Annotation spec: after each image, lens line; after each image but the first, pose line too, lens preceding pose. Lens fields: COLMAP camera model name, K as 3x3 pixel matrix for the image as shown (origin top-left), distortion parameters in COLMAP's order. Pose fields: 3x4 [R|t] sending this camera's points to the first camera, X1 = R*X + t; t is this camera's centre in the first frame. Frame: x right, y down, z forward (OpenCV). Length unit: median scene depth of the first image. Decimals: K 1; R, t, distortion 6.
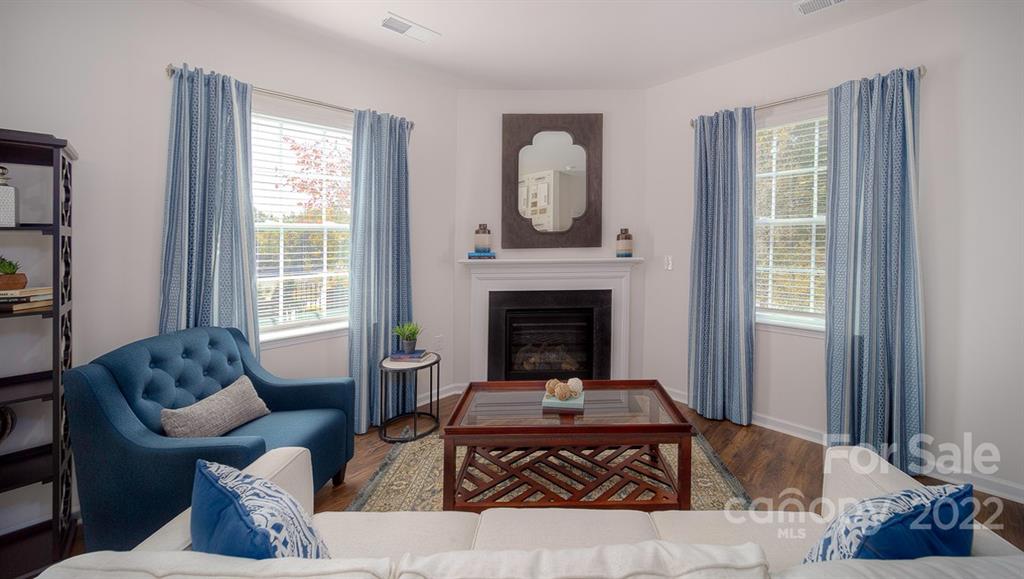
lens RADIAL K [[365.9, 0, 551.5], [0, 365.9, 241.2], [0, 0, 1]] dist [-0.000008, 0.000205]
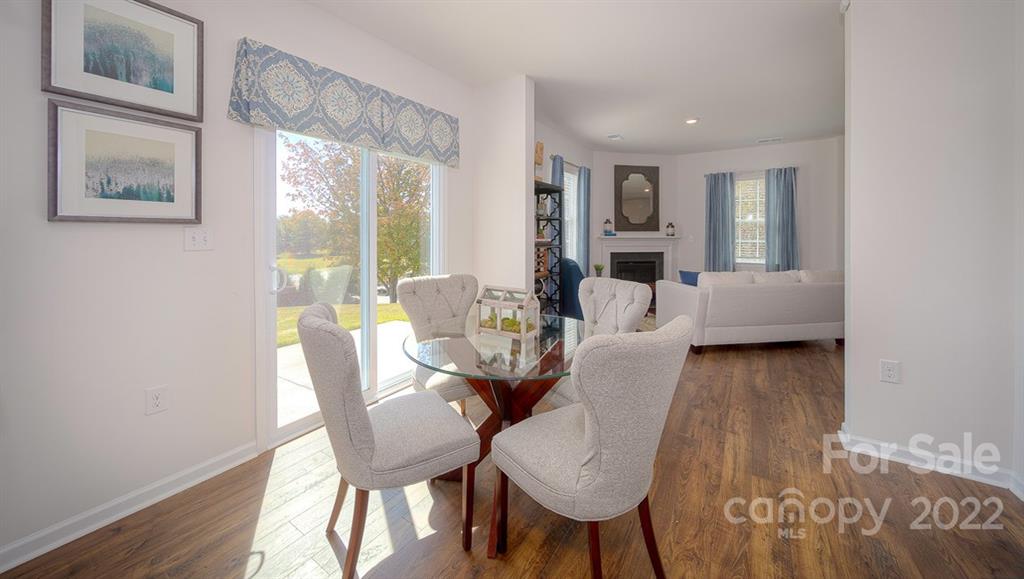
lens RADIAL K [[358.1, 0, 506.5], [0, 358.1, 234.6], [0, 0, 1]] dist [0.000326, -0.000753]
pose [[0.984191, 0.011127, 0.176760, -1.085198], [-0.010344, 0.999932, -0.005349, 0.055769], [-0.176808, 0.003436, 0.984239, -0.849297]]
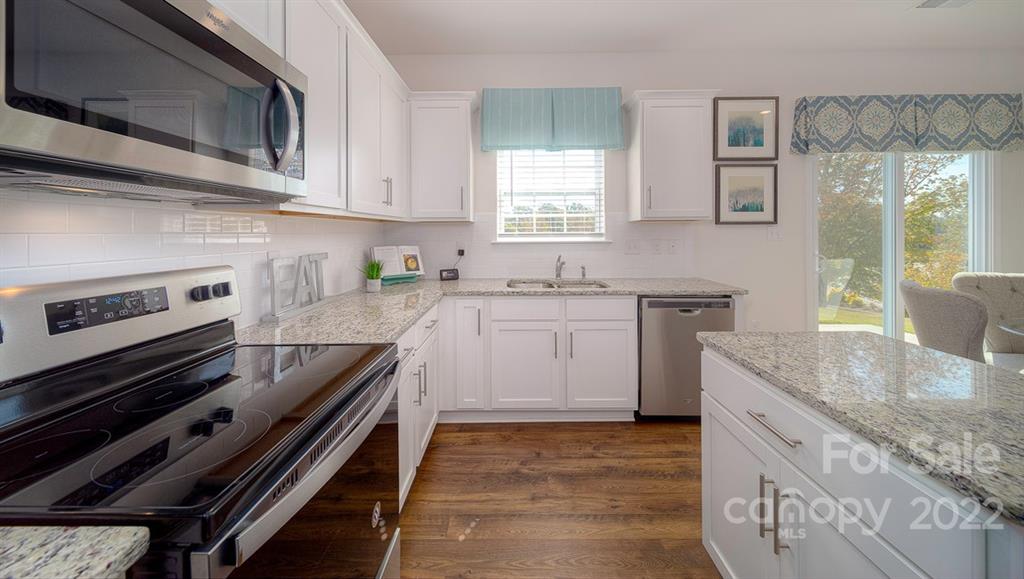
lens RADIAL K [[358.1, 0, 500.9], [0, 358.1, 231.4], [0, 0, 1]] dist [0.000326, -0.000753]
pose [[0.694361, 0.009555, -0.719564, -1.294626], [-0.009246, 0.999948, 0.004356, 0.061008], [0.719568, 0.003628, 0.694413, -1.325696]]
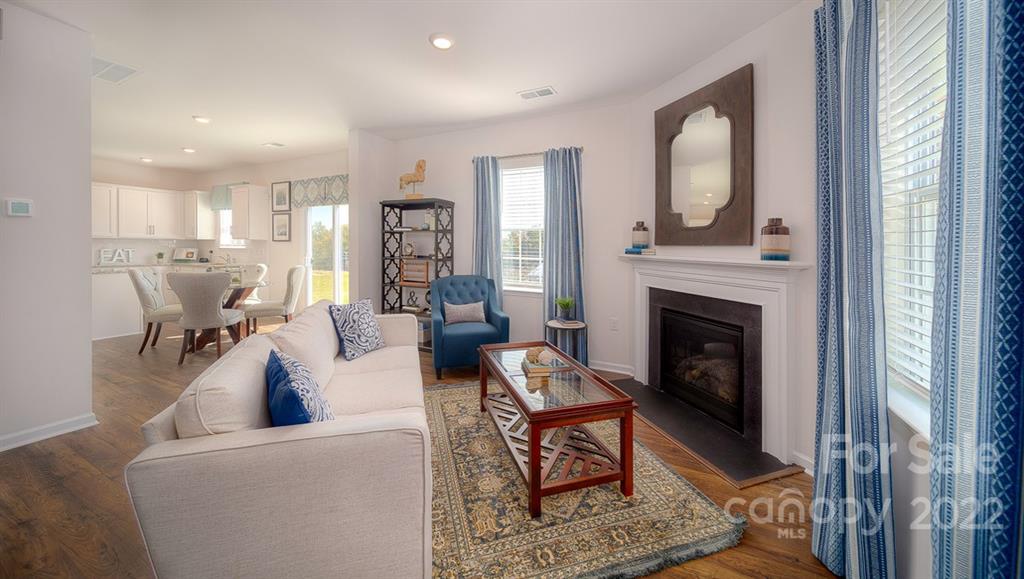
lens RADIAL K [[358.1, 0, 512.3], [0, 358.1, 243.8], [0, 0, 1]] dist [0.000326, -0.000753]
pose [[0.303492, 0.012022, -0.952758, 0.684114], [-0.019807, 0.999784, 0.006306, 0.018004], [0.952628, 0.016957, 0.303665, 0.333561]]
